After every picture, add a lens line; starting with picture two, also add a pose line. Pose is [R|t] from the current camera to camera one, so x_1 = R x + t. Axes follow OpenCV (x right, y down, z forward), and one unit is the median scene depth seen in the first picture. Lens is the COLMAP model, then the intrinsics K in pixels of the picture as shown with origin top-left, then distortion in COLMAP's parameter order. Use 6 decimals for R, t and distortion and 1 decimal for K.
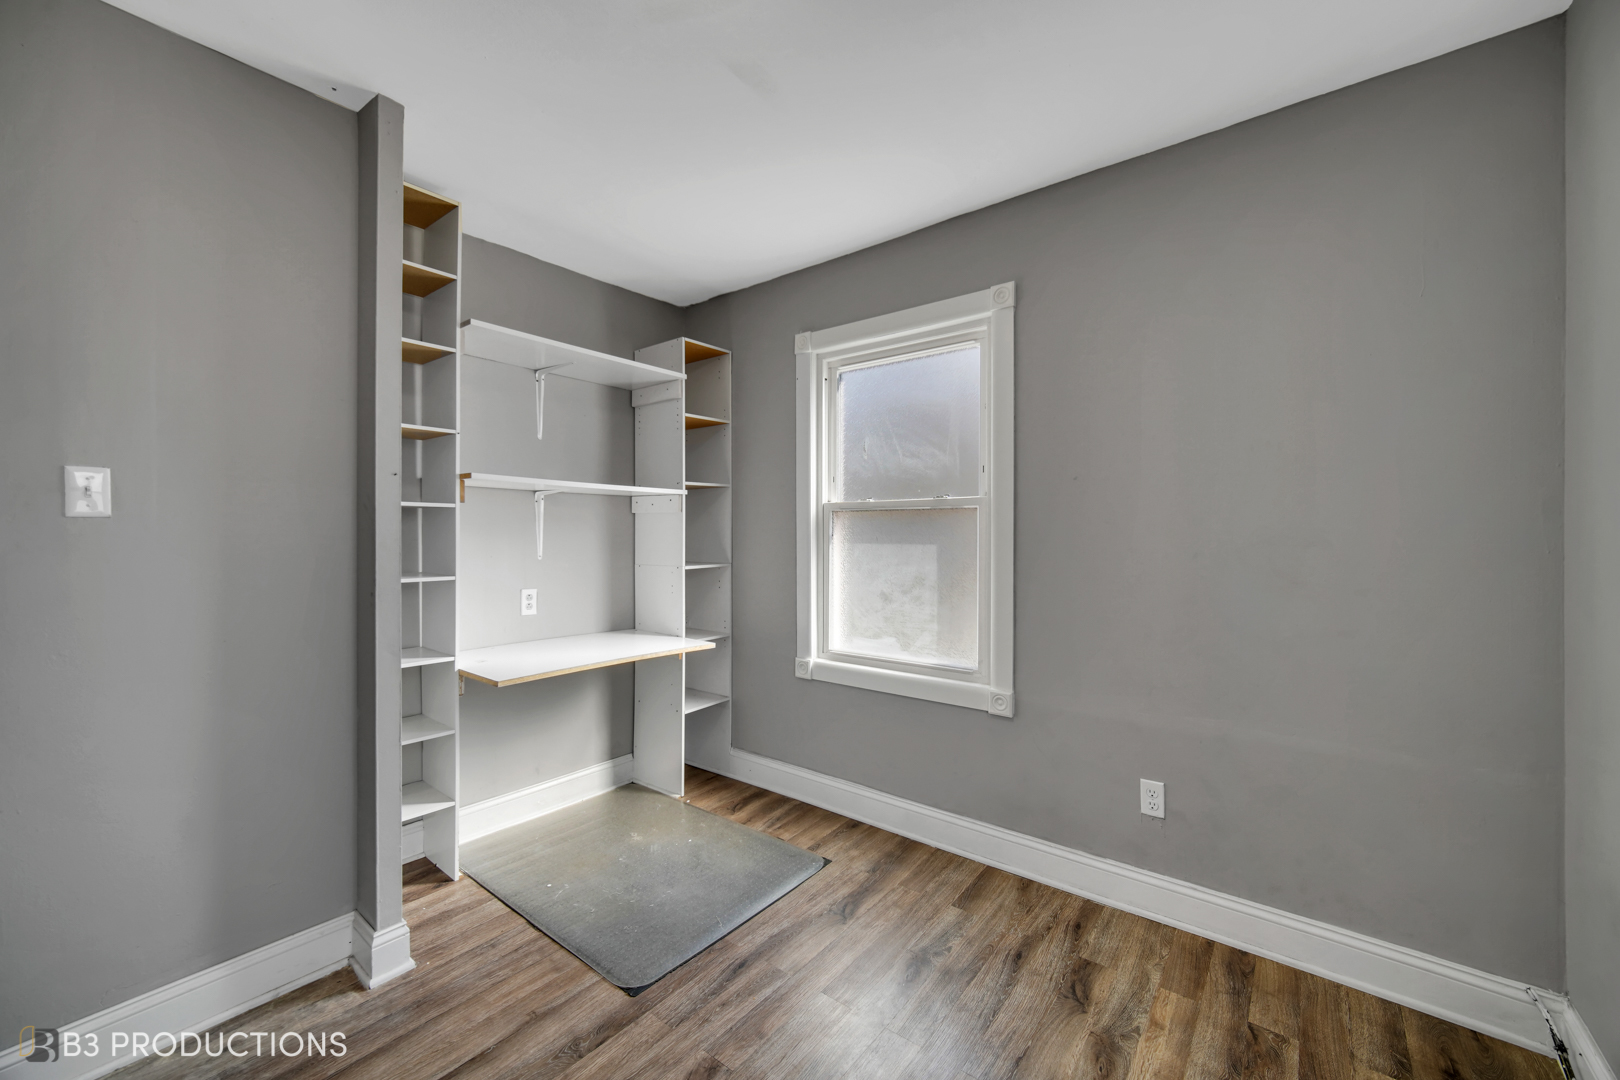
lens RADIAL K [[649.4, 0, 804.5], [0, 649.4, 535.9], [0, 0, 1]] dist [0.001475, 0.000405]
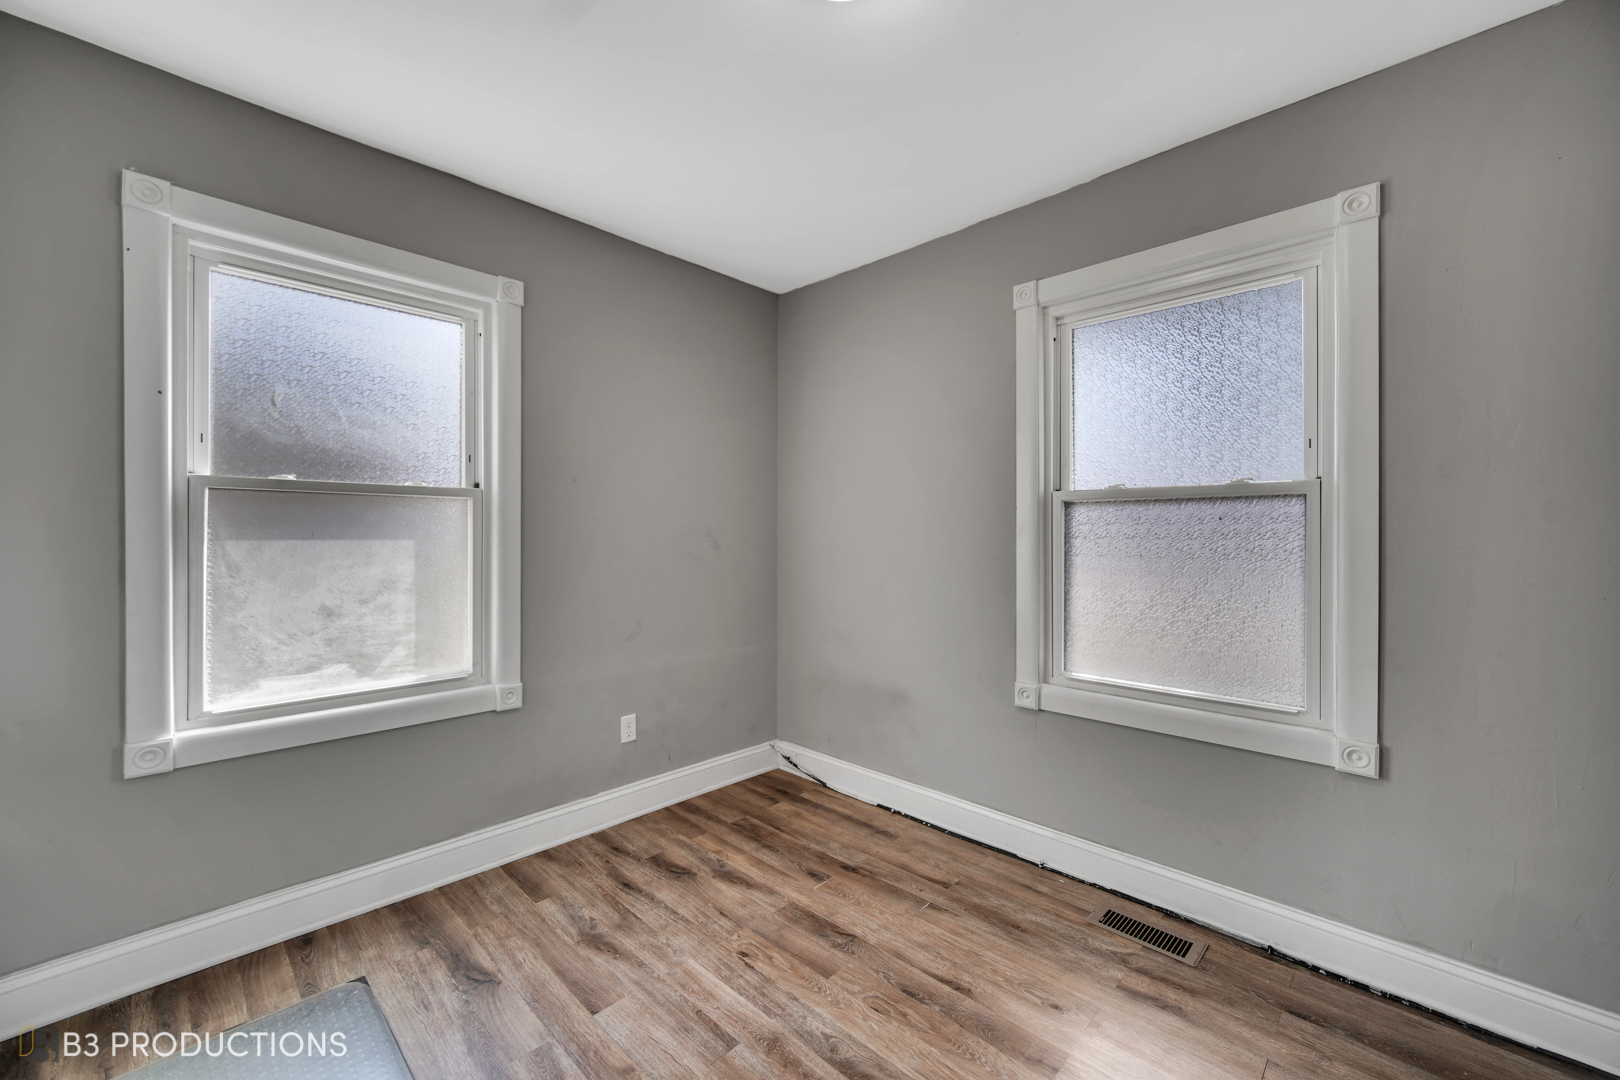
lens RADIAL K [[649.4, 0, 804.5], [0, 649.4, 535.9], [0, 0, 1]] dist [0.001475, 0.000405]
pose [[0.092624, -0.003386, 0.995695, -0.663970], [0.001064, 0.999994, 0.003302, 0.006719], [-0.995701, 0.000754, 0.092627, 0.462544]]
